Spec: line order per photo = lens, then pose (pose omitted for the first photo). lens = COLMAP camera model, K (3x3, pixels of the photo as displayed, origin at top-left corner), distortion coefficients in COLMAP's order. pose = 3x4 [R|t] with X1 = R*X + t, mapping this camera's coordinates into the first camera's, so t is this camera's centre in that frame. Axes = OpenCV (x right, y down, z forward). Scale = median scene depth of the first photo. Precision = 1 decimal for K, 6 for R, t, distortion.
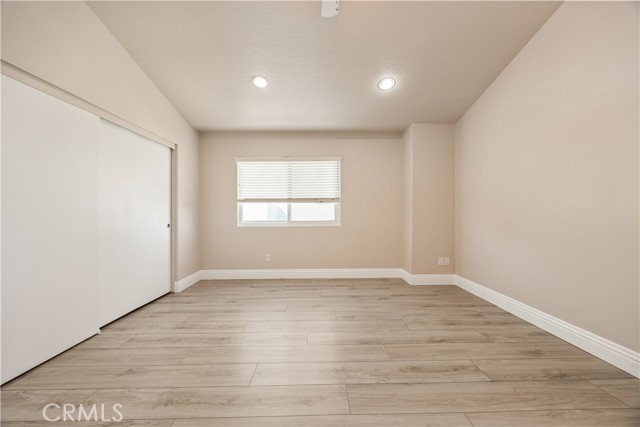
lens RADIAL K [[243.9, 0, 322.3], [0, 243.9, 214.3], [0, 0, 1]] dist [-0.000252, -0.000130]
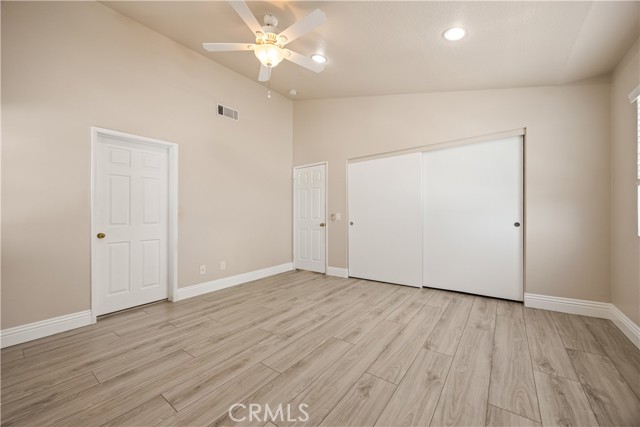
lens RADIAL K [[248.1, 0, 322.6], [0, 248.1, 212.9], [0, 0, 1]] dist [-0.001481, -0.000139]
pose [[-0.610332, 0.009730, -0.792086, 0.502379], [0.022472, 0.999735, -0.005034, -0.007916], [0.791827, -0.020872, -0.610388, 0.990709]]
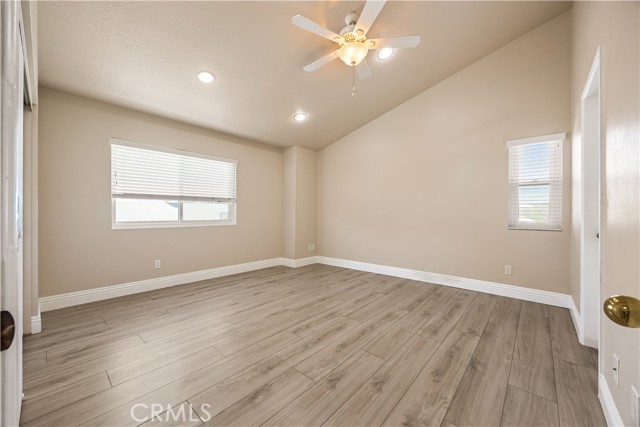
lens RADIAL K [[243.9, 0, 322.3], [0, 243.9, 214.3], [0, 0, 1]] dist [-0.000252, -0.000130]
pose [[0.673635, 0.005736, 0.739042, -0.570957], [-0.005271, 0.999982, -0.002957, 0.003038], [-0.739045, -0.001904, 0.673653, -0.004054]]
